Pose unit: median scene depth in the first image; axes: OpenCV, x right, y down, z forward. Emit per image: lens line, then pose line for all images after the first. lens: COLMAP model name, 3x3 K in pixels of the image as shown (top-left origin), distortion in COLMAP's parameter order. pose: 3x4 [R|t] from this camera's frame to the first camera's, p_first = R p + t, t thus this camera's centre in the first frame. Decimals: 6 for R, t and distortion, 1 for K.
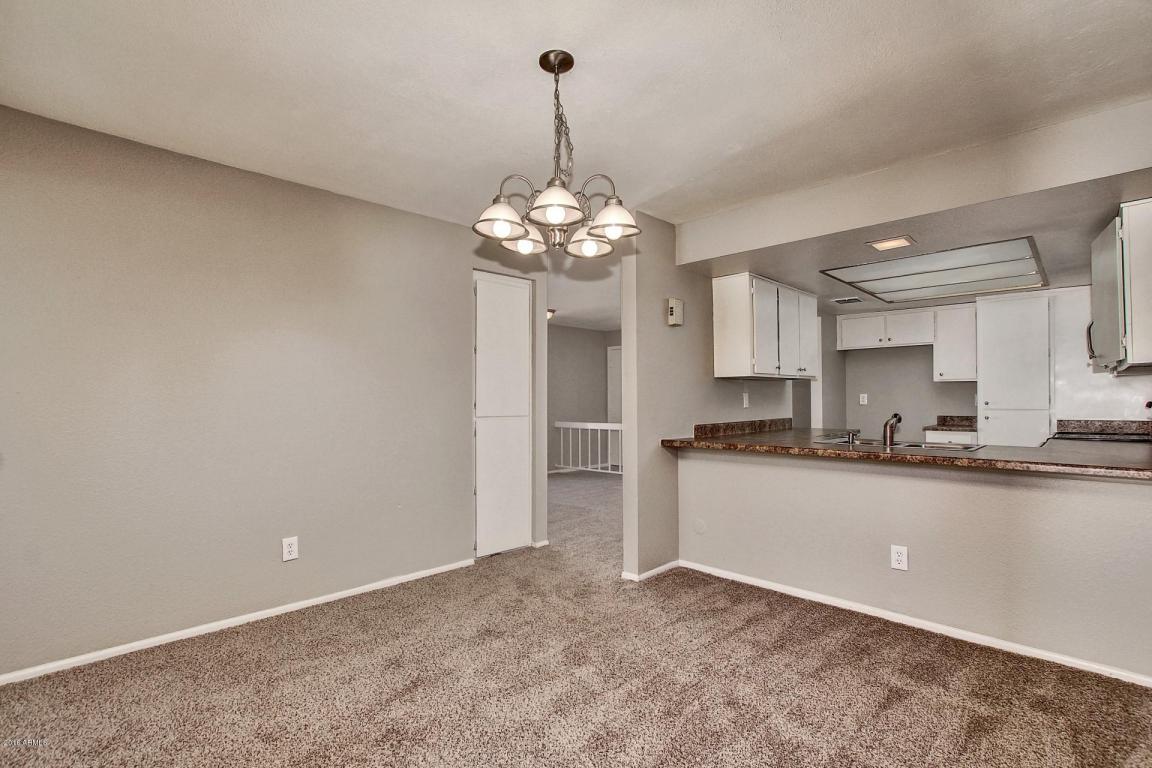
lens RADIAL K [[544.9, 0, 578.0], [0, 544.9, 395.9], [0, 0, 1]] dist [-0.024481, 0.000431]
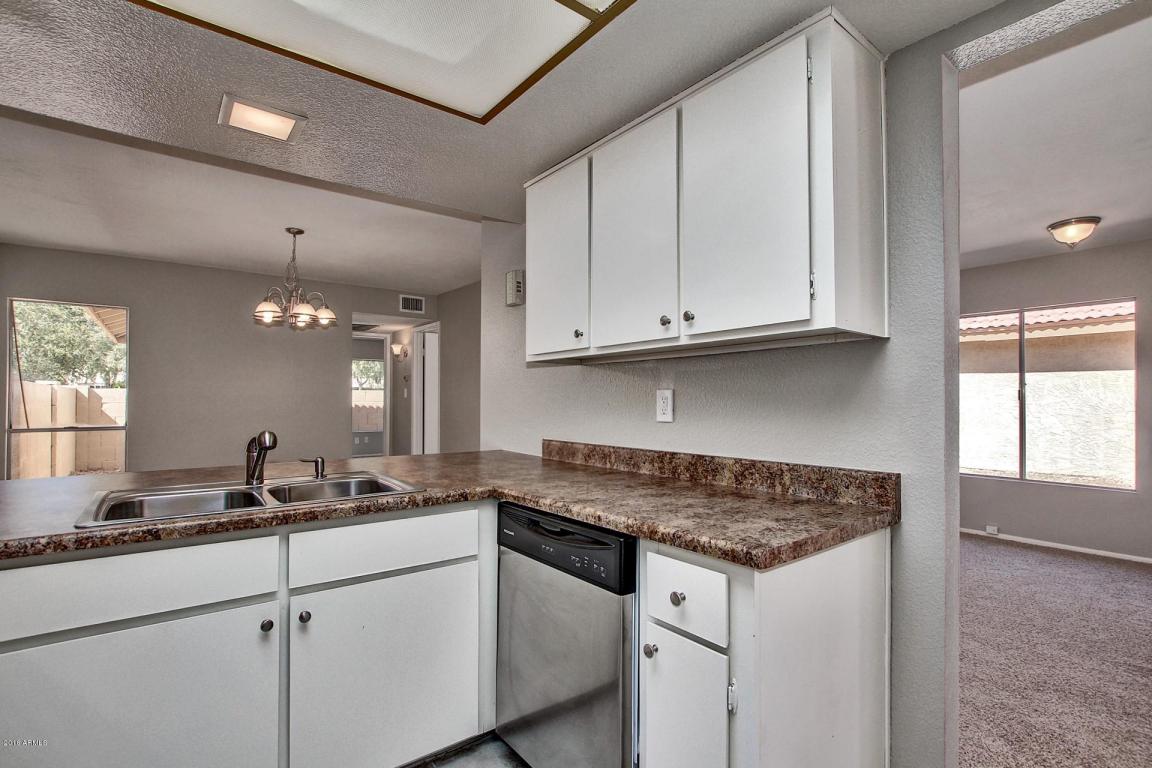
lens RADIAL K [[544.9, 0, 578.0], [0, 544.9, 395.9], [0, 0, 1]] dist [-0.024481, 0.000431]
pose [[-0.138470, -0.002908, -0.990362, 0.970862], [-0.000273, 0.999996, -0.002898, 0.000821], [0.990367, -0.000131, -0.138470, 1.257754]]
